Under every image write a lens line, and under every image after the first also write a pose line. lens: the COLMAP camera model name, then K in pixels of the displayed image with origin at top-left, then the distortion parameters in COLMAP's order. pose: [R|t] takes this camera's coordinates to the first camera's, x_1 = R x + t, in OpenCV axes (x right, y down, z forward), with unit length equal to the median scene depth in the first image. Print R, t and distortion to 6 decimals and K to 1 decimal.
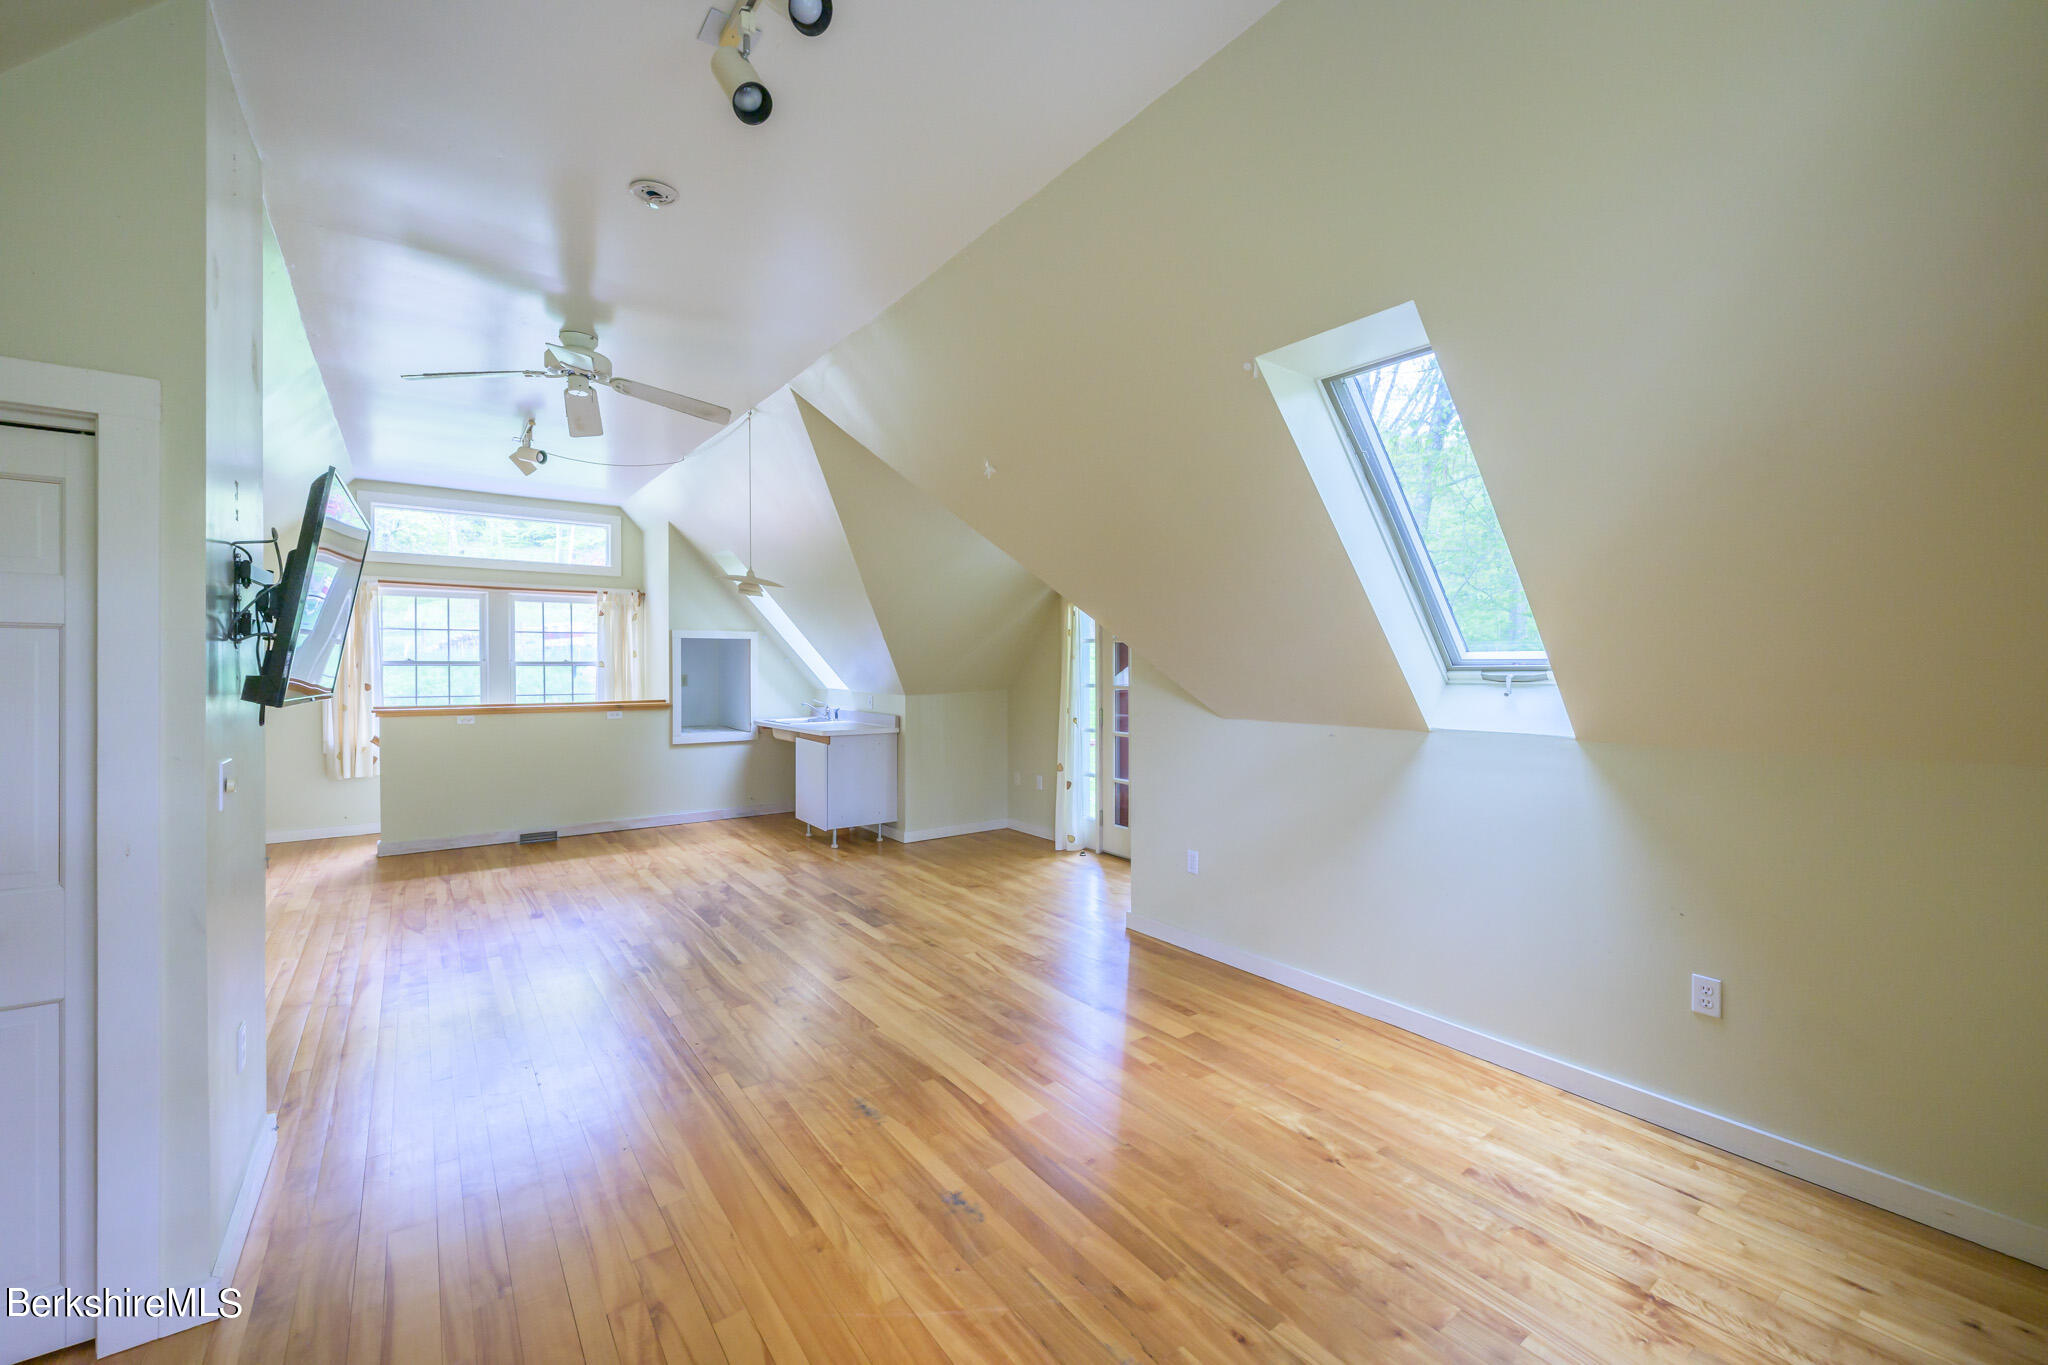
lens RADIAL K [[812.9, 0, 1020.0], [0, 812.9, 677.5], [0, 0, 1]] dist [-0.001209, -0.000431]
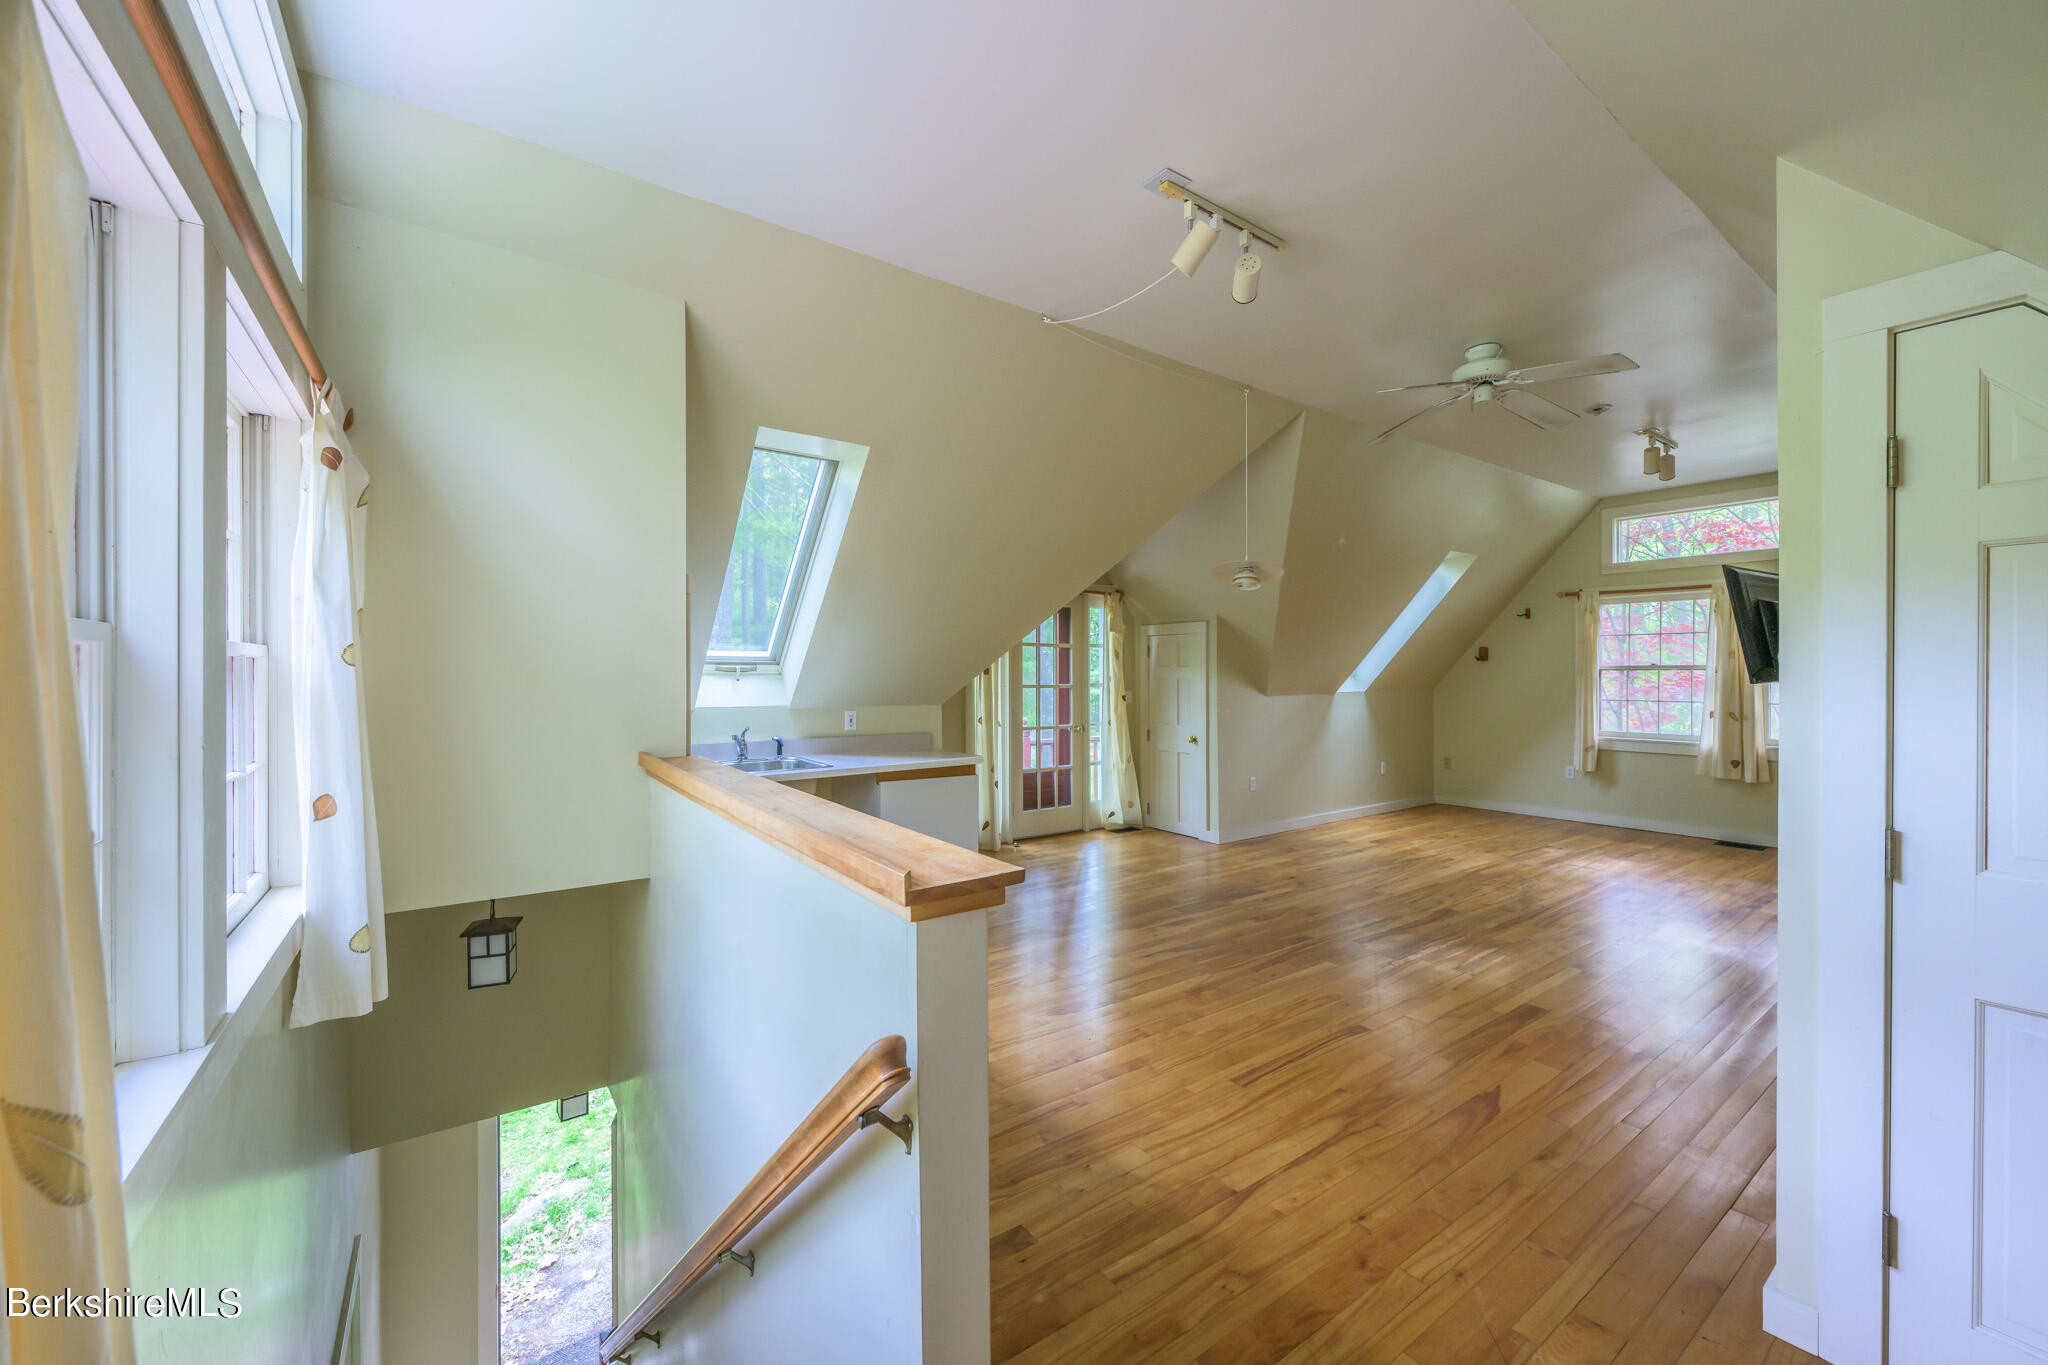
lens RADIAL K [[812.9, 0, 1020.0], [0, 812.9, 677.5], [0, 0, 1]] dist [-0.001209, -0.000431]
pose [[0.004944, -0.013891, 0.999891, -1.340241], [0.013956, 0.999807, 0.013821, -0.023271], [-0.999890, 0.013887, 0.005137, 1.332311]]
